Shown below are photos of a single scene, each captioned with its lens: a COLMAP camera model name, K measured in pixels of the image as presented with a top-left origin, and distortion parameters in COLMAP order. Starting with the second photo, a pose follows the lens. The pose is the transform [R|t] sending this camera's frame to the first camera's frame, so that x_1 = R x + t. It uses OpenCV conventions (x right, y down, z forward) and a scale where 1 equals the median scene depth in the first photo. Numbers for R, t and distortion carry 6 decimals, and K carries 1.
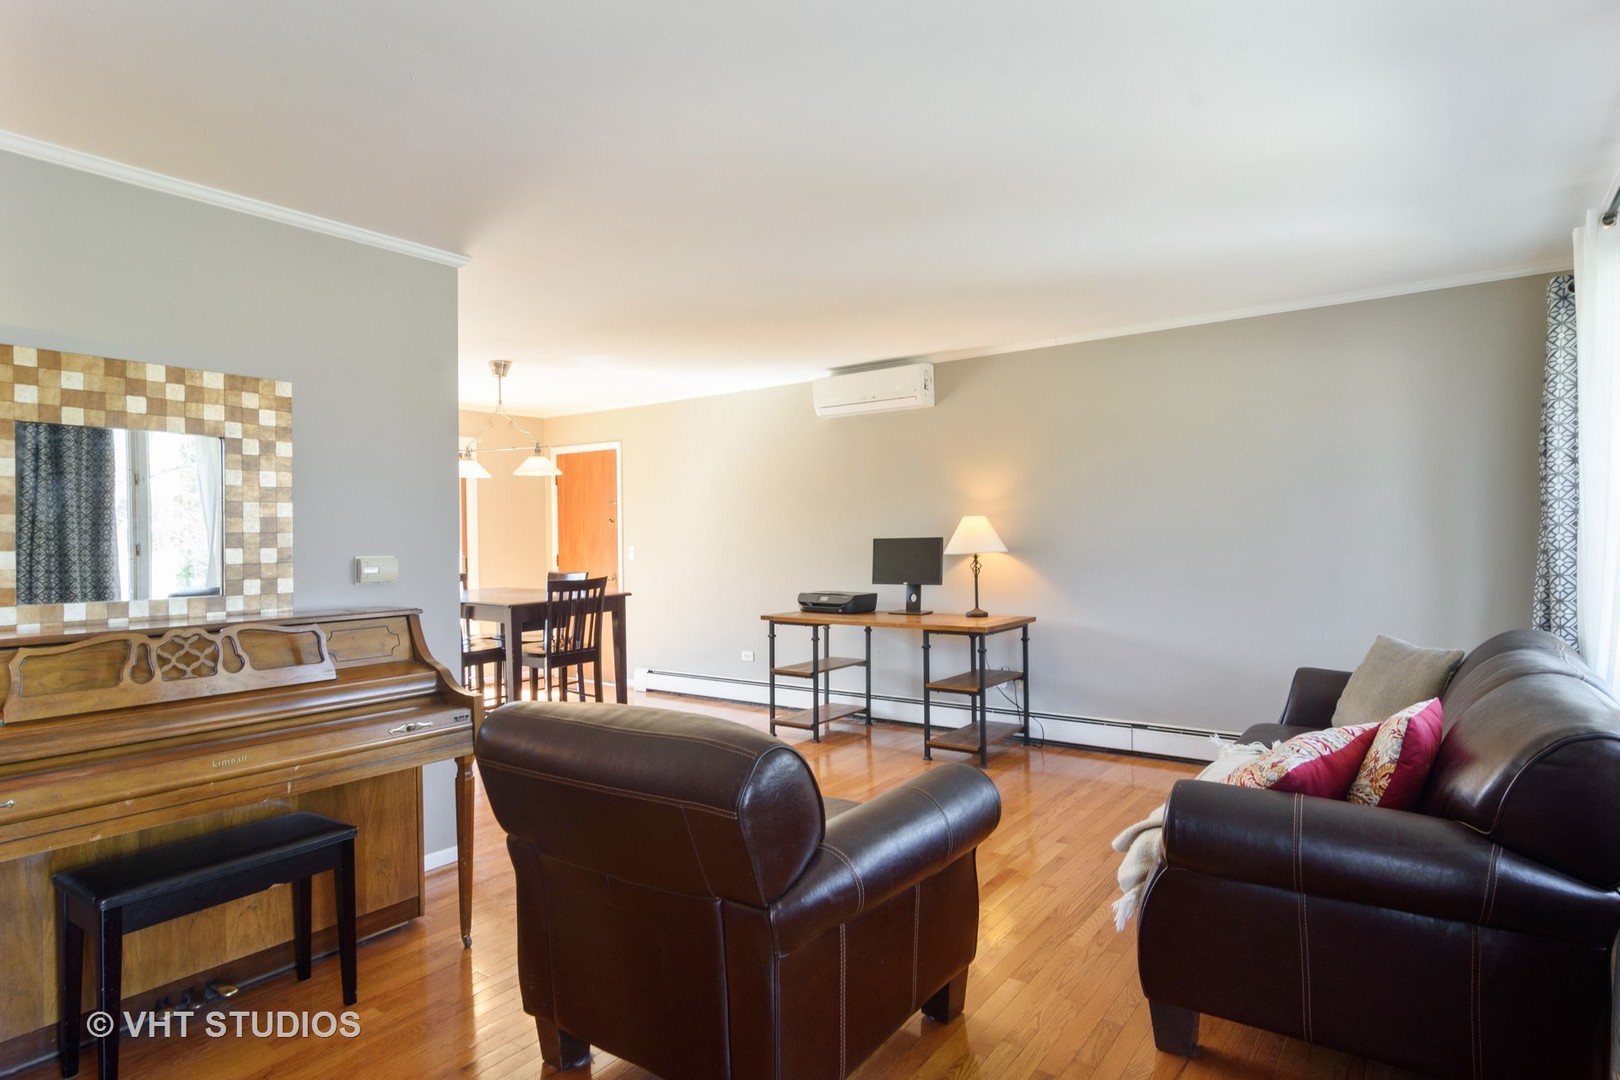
lens RADIAL K [[871.4, 0, 807.7], [0, 871.4, 540.6], [0, 0, 1]] dist [-0.001876, 0.002141]
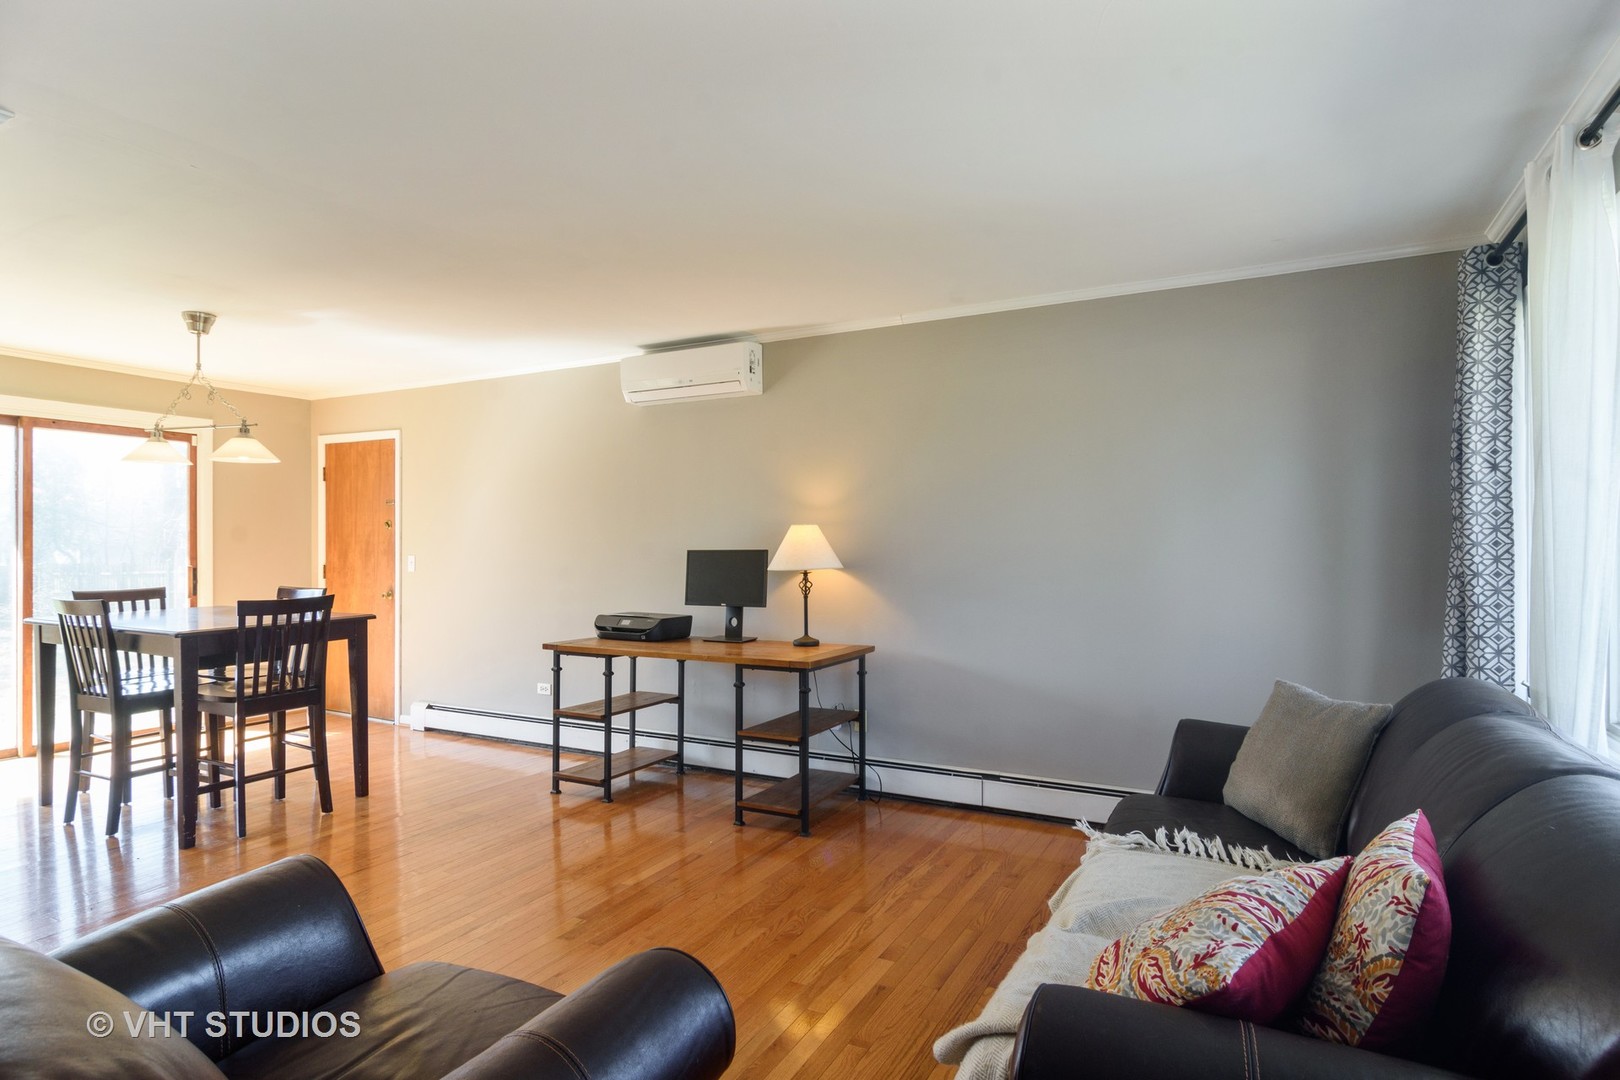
lens RADIAL K [[871.4, 0, 802.2], [0, 871.4, 542.2], [0, 0, 1]] dist [-0.001876, 0.002141]
pose [[0.990064, 0.014038, 0.139912, 0.073492], [-0.012514, 0.999852, -0.011764, -0.001704], [-0.140057, 0.009897, 0.990094, 0.176178]]
